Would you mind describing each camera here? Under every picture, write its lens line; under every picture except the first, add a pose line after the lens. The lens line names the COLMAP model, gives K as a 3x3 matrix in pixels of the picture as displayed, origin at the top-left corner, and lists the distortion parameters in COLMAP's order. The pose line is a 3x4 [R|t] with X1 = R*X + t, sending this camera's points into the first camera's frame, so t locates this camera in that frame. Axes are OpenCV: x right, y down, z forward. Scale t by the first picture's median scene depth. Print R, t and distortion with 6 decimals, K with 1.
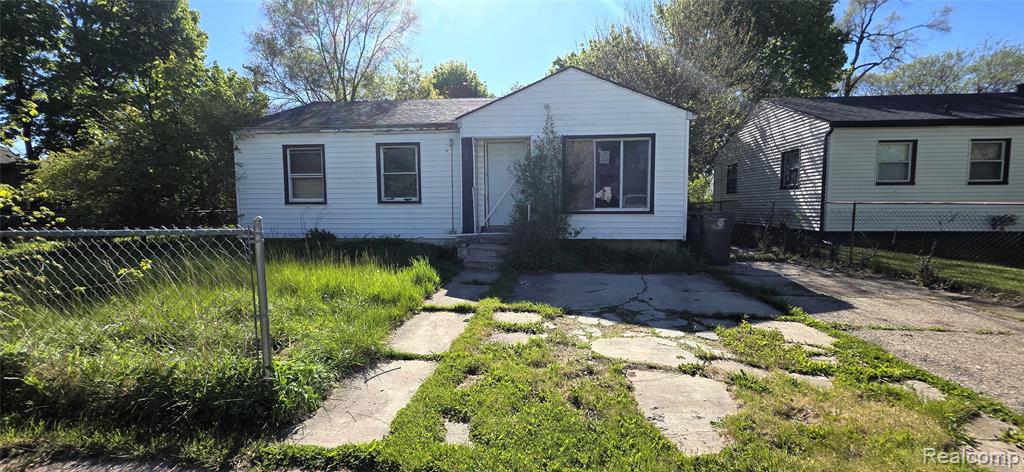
lens RADIAL K [[407.6, 0, 513.0], [0, 407.6, 236.4], [0, 0, 1]] dist [0.000758, 0.000533]
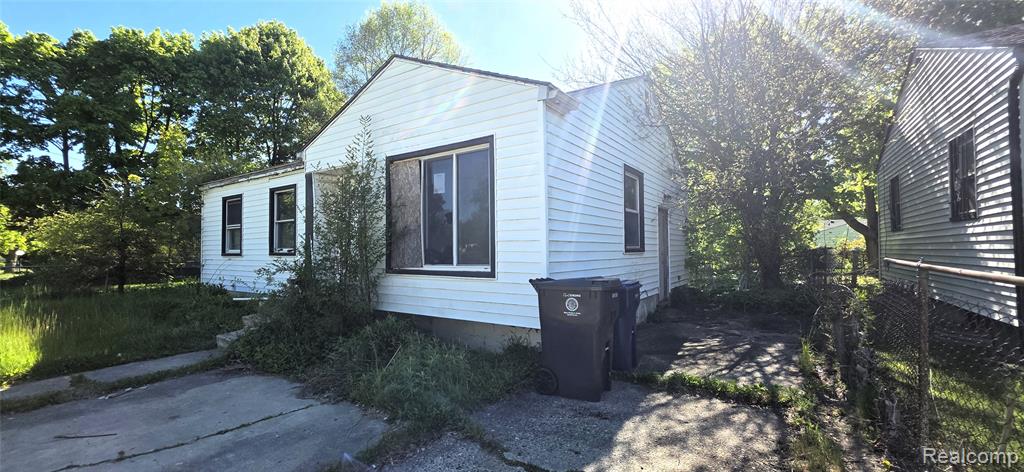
lens RADIAL K [[407.6, 0, 513.0], [0, 407.6, 236.4], [0, 0, 1]] dist [0.000758, 0.000533]
pose [[0.881393, -0.019504, -0.471982, 0.559457], [-0.029475, 0.994930, -0.096158, -0.051487], [0.471464, 0.098665, 0.876349, 0.465330]]
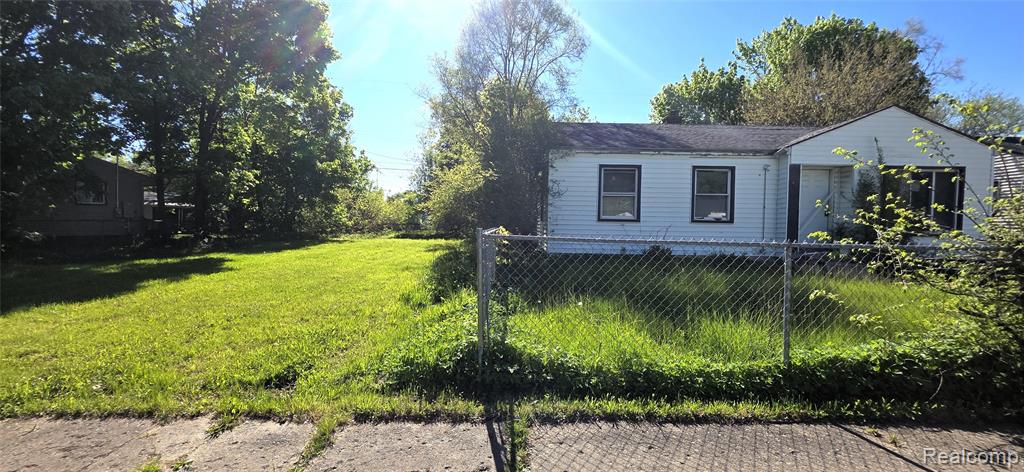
lens RADIAL K [[407.6, 0, 513.0], [0, 407.6, 236.4], [0, 0, 1]] dist [0.000758, 0.000533]
pose [[0.995429, 0.017209, 0.093943, -0.892399], [-0.013368, 0.999055, -0.041364, 0.006084], [-0.094566, 0.039919, 0.994718, -0.009069]]
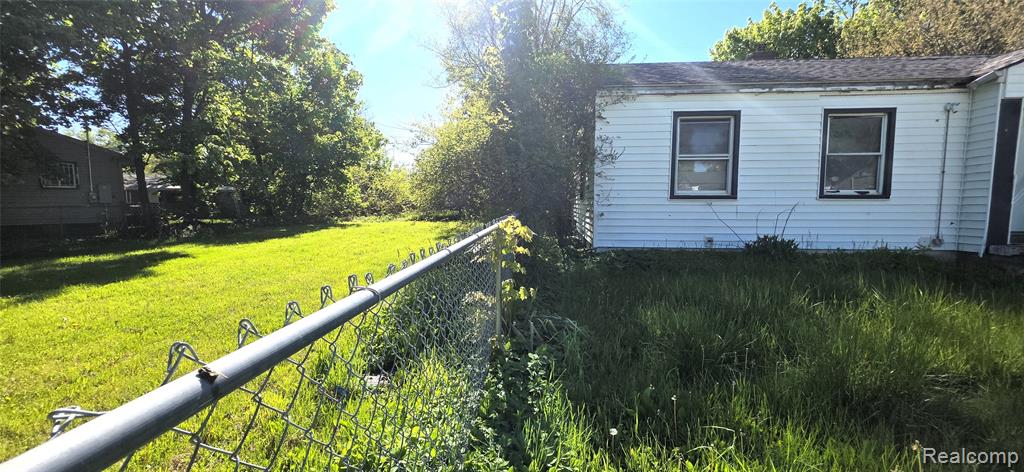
lens RADIAL K [[407.6, 0, 513.0], [0, 407.6, 236.4], [0, 0, 1]] dist [0.000758, 0.000533]
pose [[0.999828, 0.003225, 0.018282, -0.857219], [-0.003449, 0.999919, 0.012250, -0.023339], [-0.018241, -0.012311, 0.999758, 0.326406]]
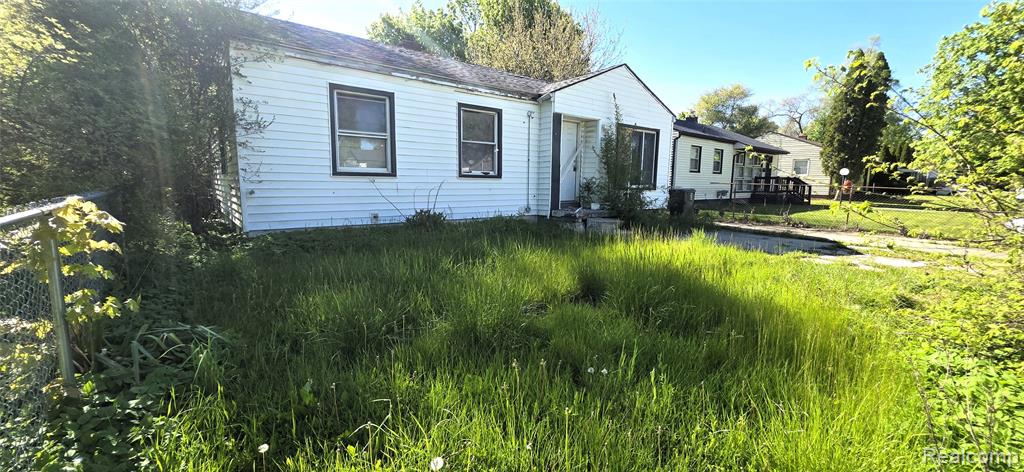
lens RADIAL K [[407.6, 0, 513.0], [0, 407.6, 236.4], [0, 0, 1]] dist [0.000758, 0.000533]
pose [[0.709073, -0.081015, 0.700465, -0.843358], [0.034169, 0.996159, 0.080626, -0.023763], [-0.704306, -0.033235, 0.709118, 0.332149]]
